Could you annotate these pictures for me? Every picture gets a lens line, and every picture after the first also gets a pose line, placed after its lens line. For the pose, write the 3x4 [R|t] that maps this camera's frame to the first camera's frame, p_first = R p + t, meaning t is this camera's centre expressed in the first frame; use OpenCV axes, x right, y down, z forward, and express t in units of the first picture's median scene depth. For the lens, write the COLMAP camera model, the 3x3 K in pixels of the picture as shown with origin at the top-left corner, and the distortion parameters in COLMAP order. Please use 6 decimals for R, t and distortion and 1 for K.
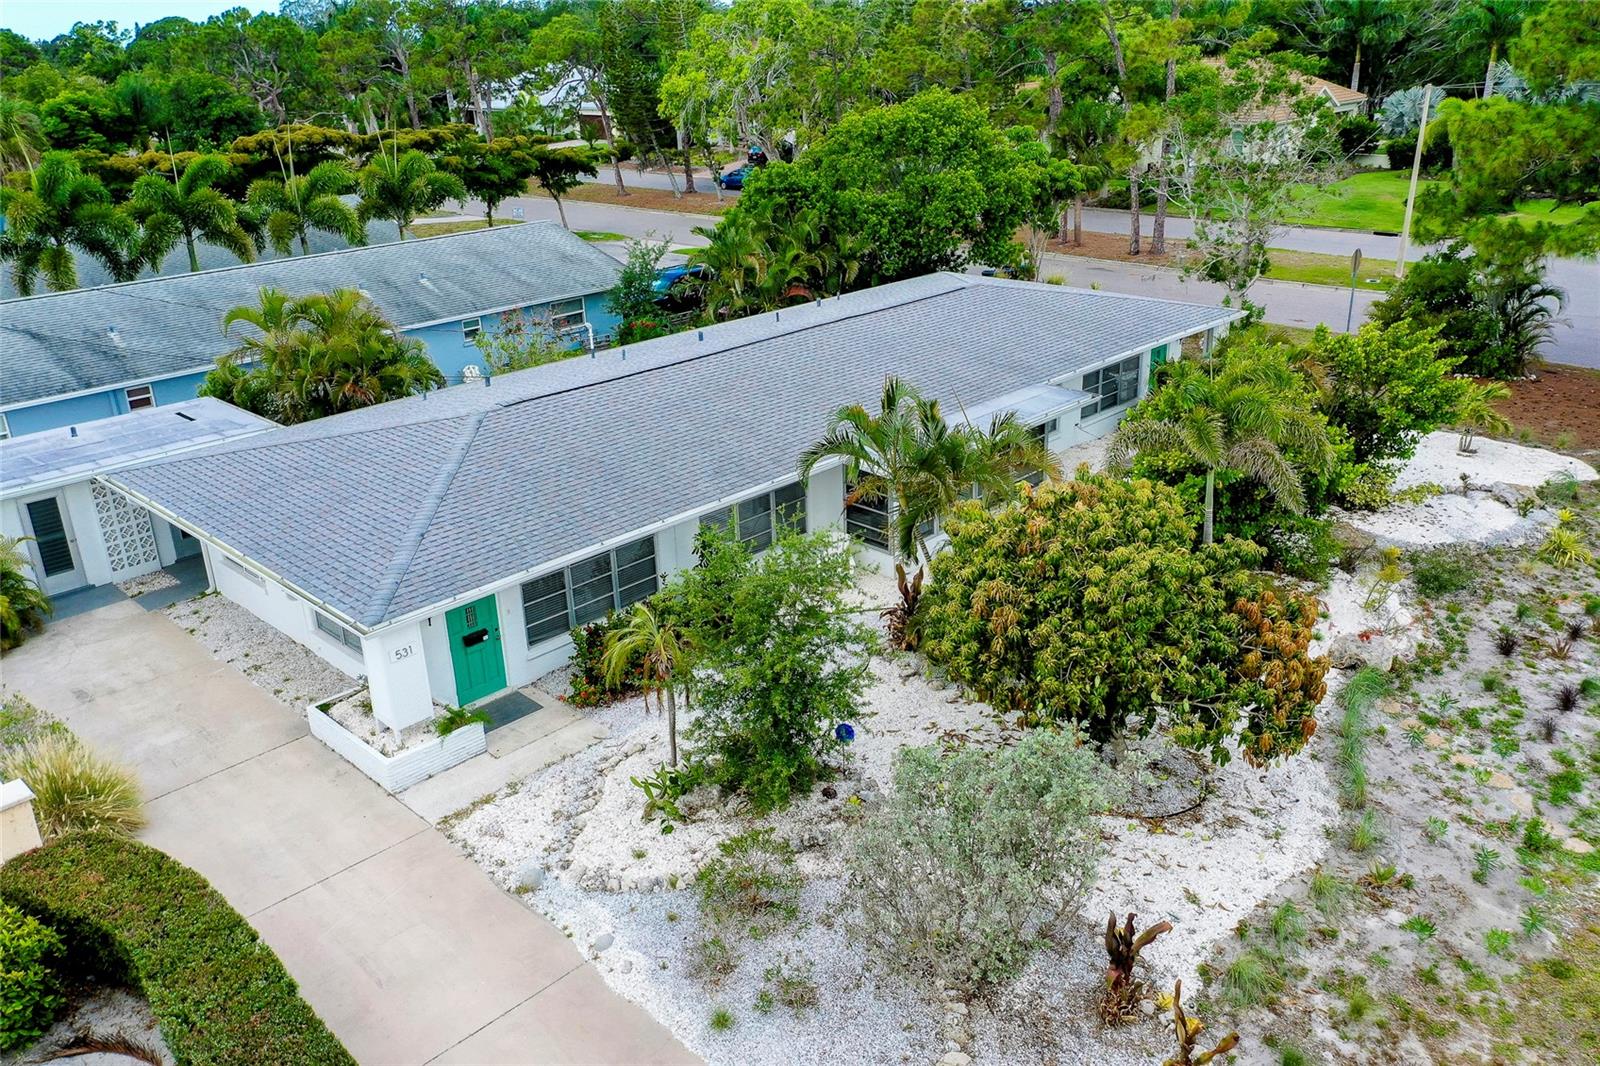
lens RADIAL K [[1263.7, 0, 800.0], [0, 1263.7, 533.0], [0, 0, 1]] dist [-0.000581, 0.003118]
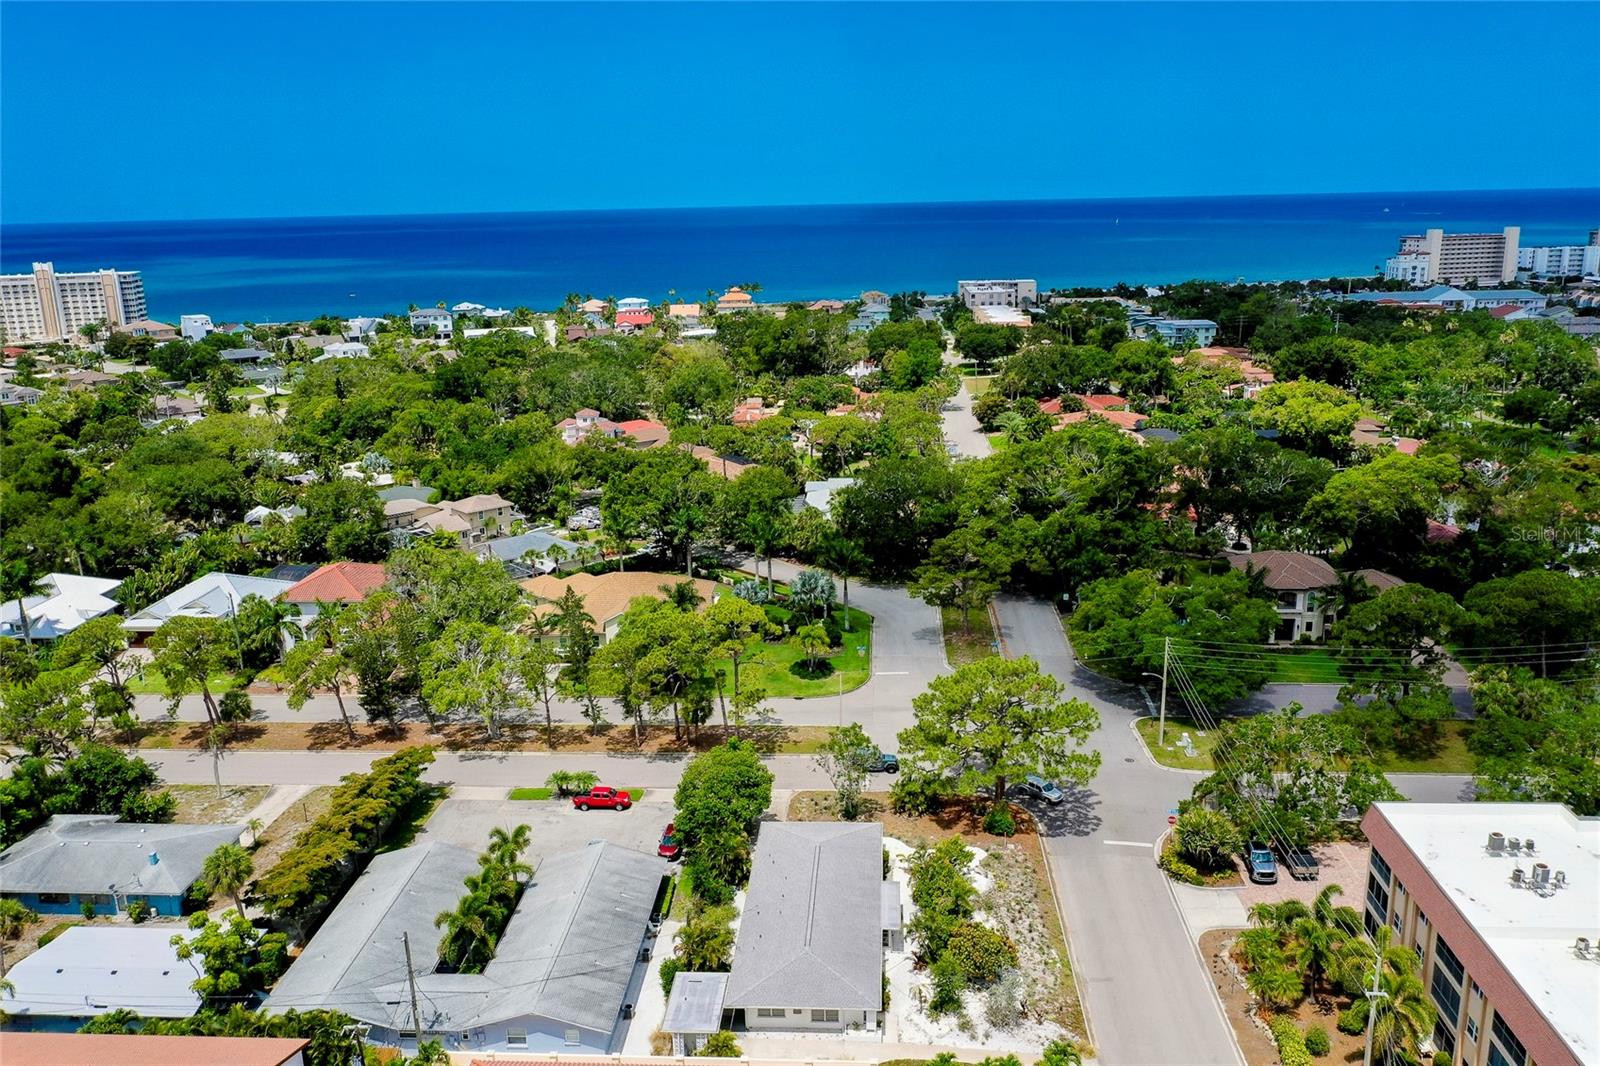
lens RADIAL K [[1263.7, 0, 800.0], [0, 1263.7, 533.0], [0, 0, 1]] dist [-0.000581, 0.003118]
pose [[0.762672, -0.154032, 0.628176, -2.390860], [0.241250, 0.968885, -0.055327, -1.070868], [-0.600108, 0.193743, 0.776102, -2.101906]]
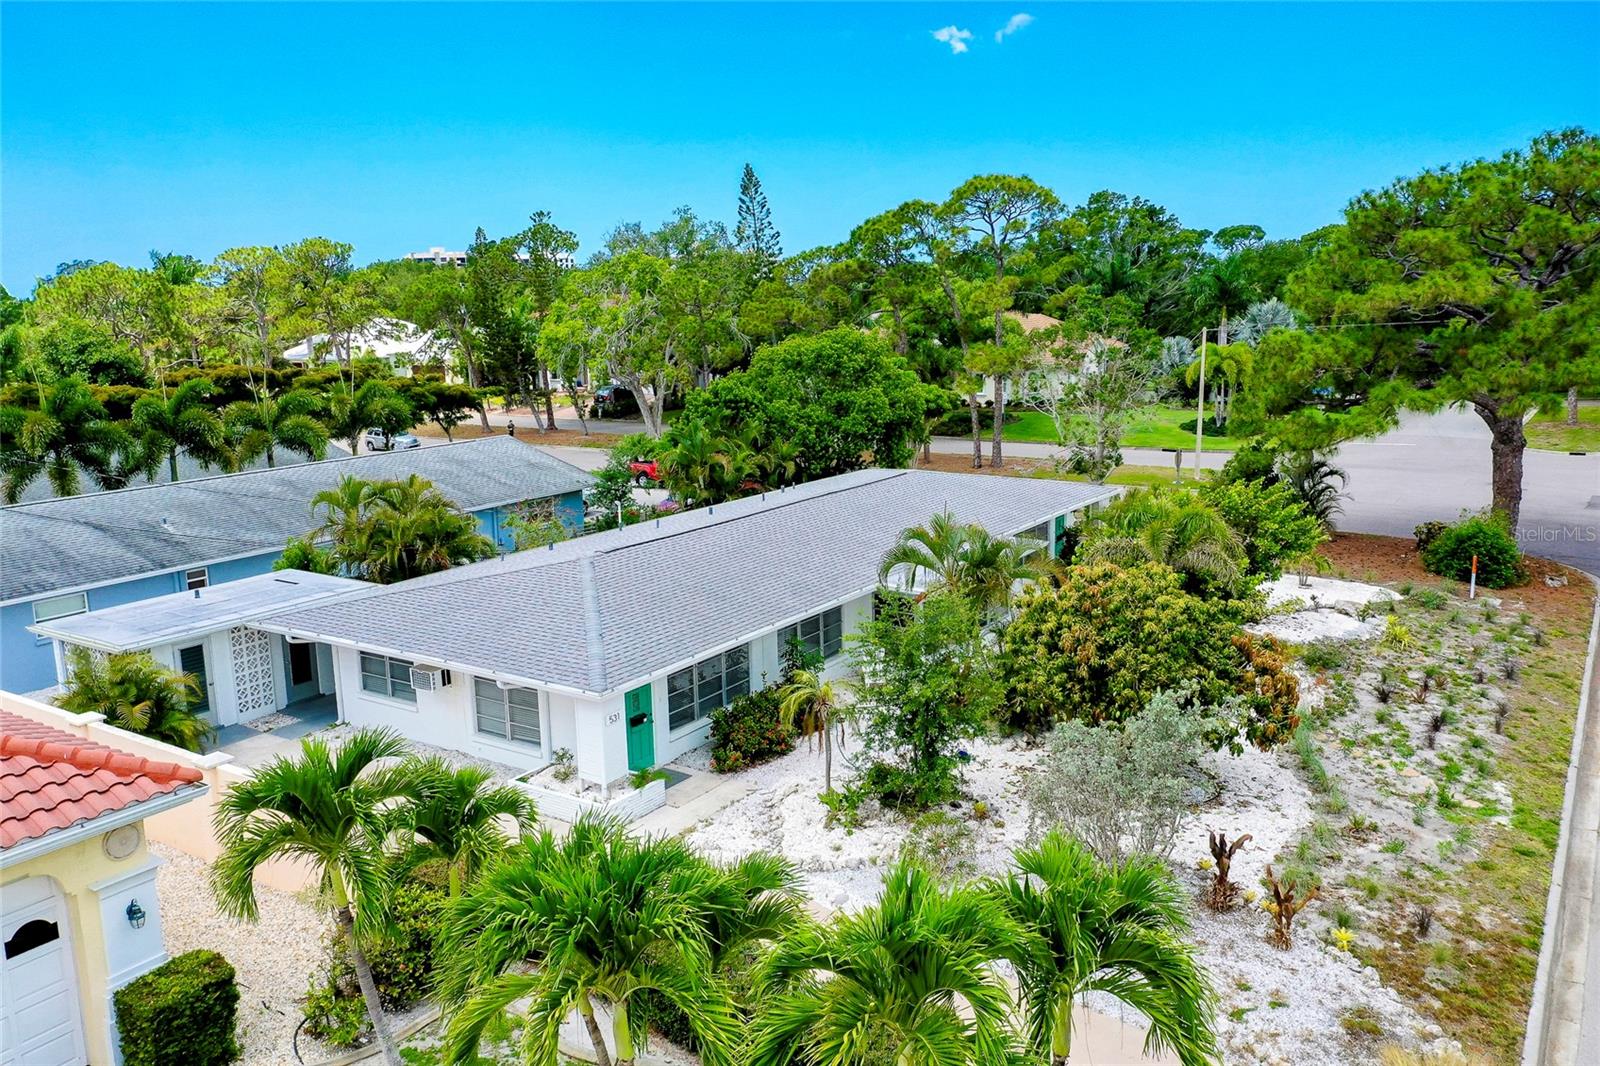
lens RADIAL K [[1263.7, 0, 800.0], [0, 1263.7, 533.0], [0, 0, 1]] dist [-0.000581, 0.003118]
pose [[0.983613, -0.025319, 0.178505, -0.262724], [0.059631, 0.980054, -0.189576, 0.122336], [-0.170145, 0.197114, 0.965503, -0.212504]]
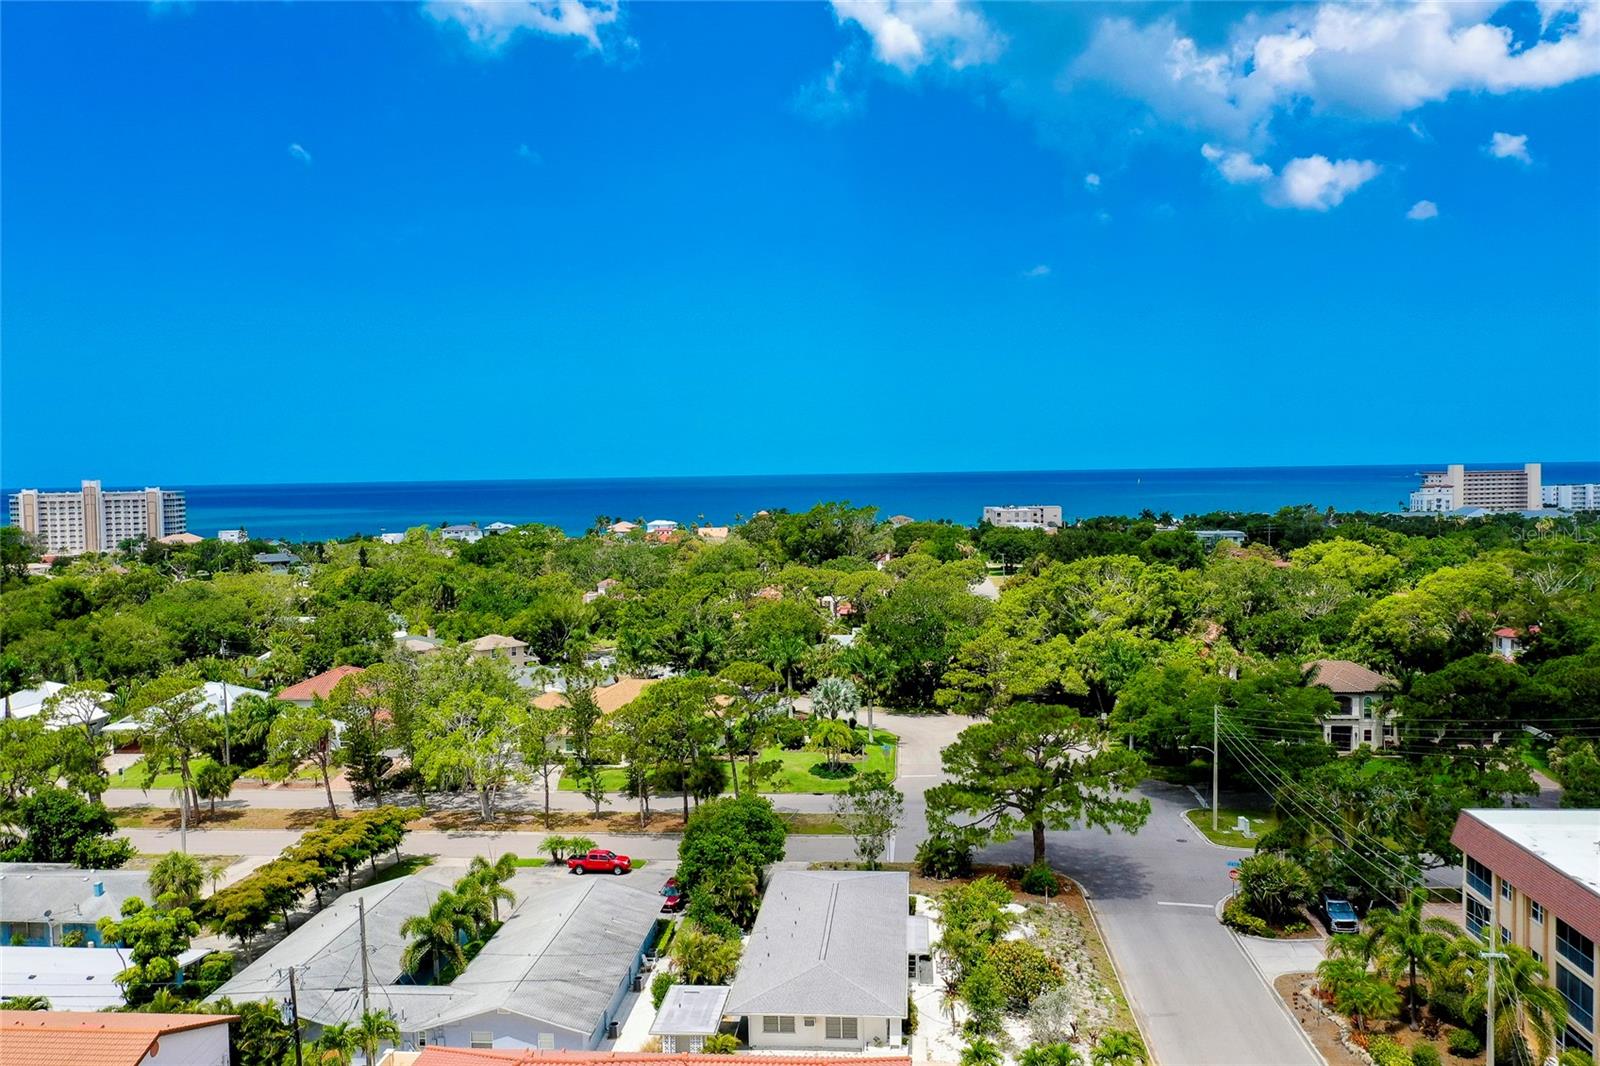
lens RADIAL K [[1263.7, 0, 800.0], [0, 1263.7, 533.0], [0, 0, 1]] dist [-0.000581, 0.003118]
pose [[0.777157, -0.015398, 0.629119, -2.288833], [0.229293, 0.937908, -0.260293, -0.293425], [-0.586048, 0.346541, 0.732432, -1.711696]]
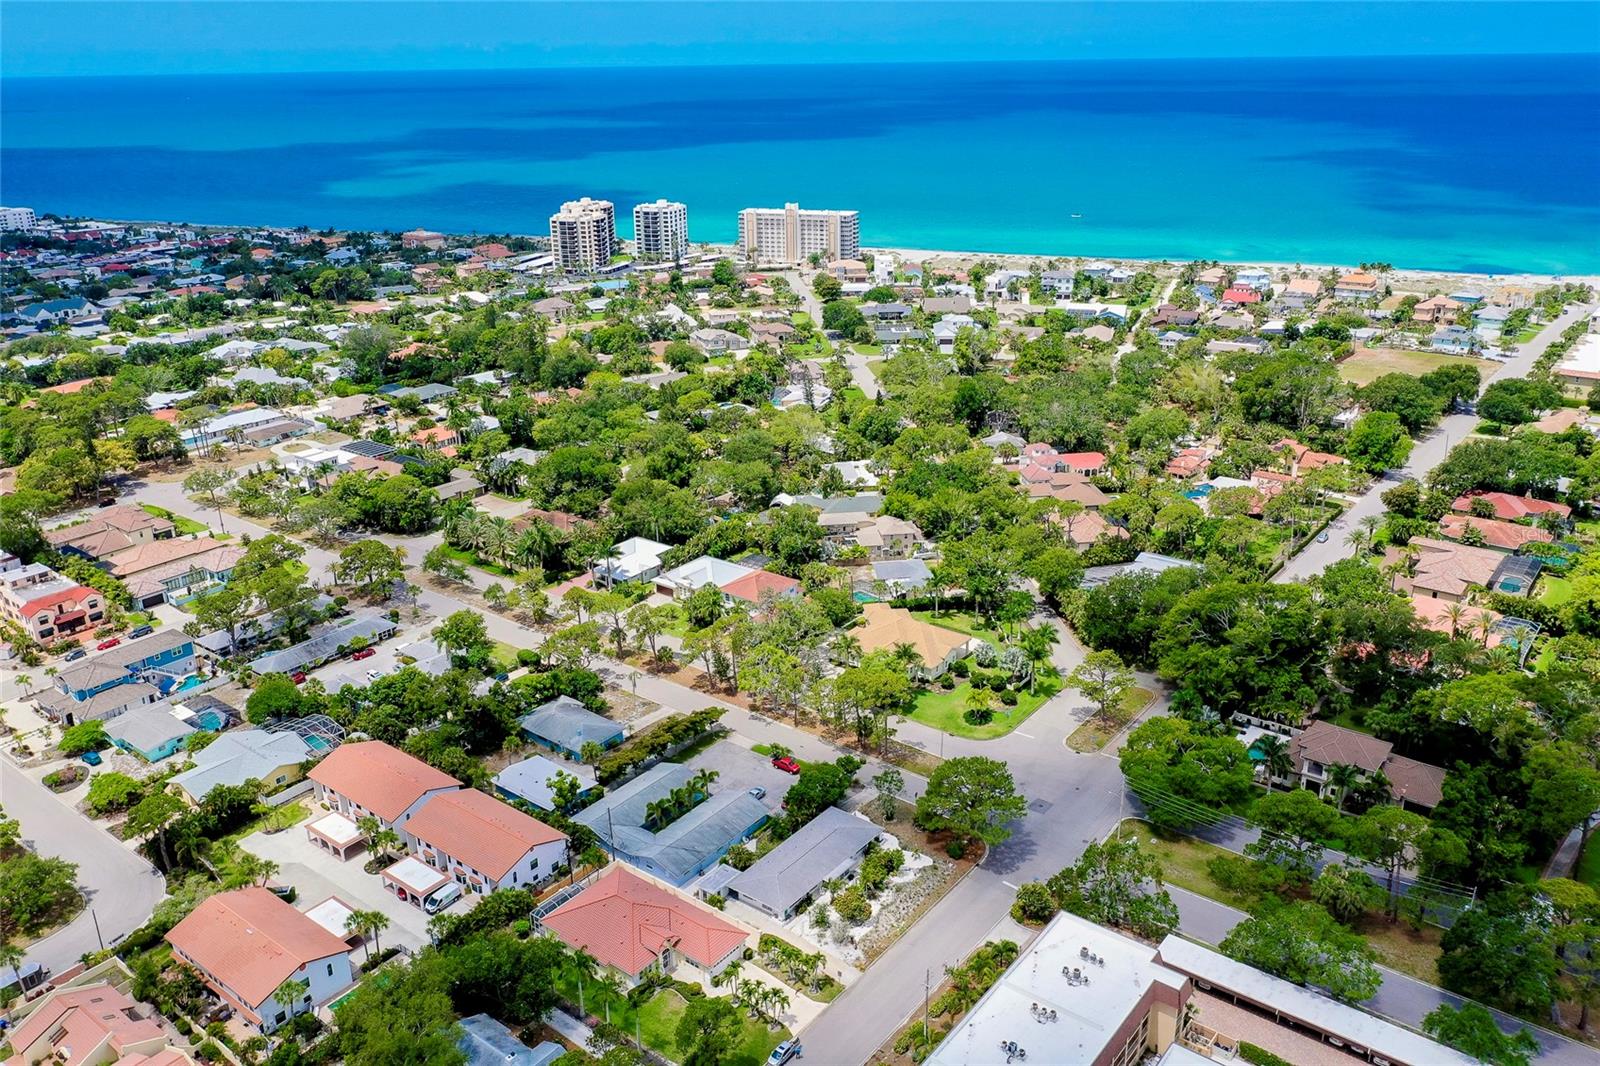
lens RADIAL K [[1263.7, 0, 800.0], [0, 1263.7, 533.0], [0, 0, 1]] dist [-0.000581, 0.003118]
pose [[0.994167, -0.025472, 0.104800, -0.860236], [0.027522, 0.999456, -0.018168, -2.030603], [-0.104281, 0.020946, 0.994327, -6.721222]]
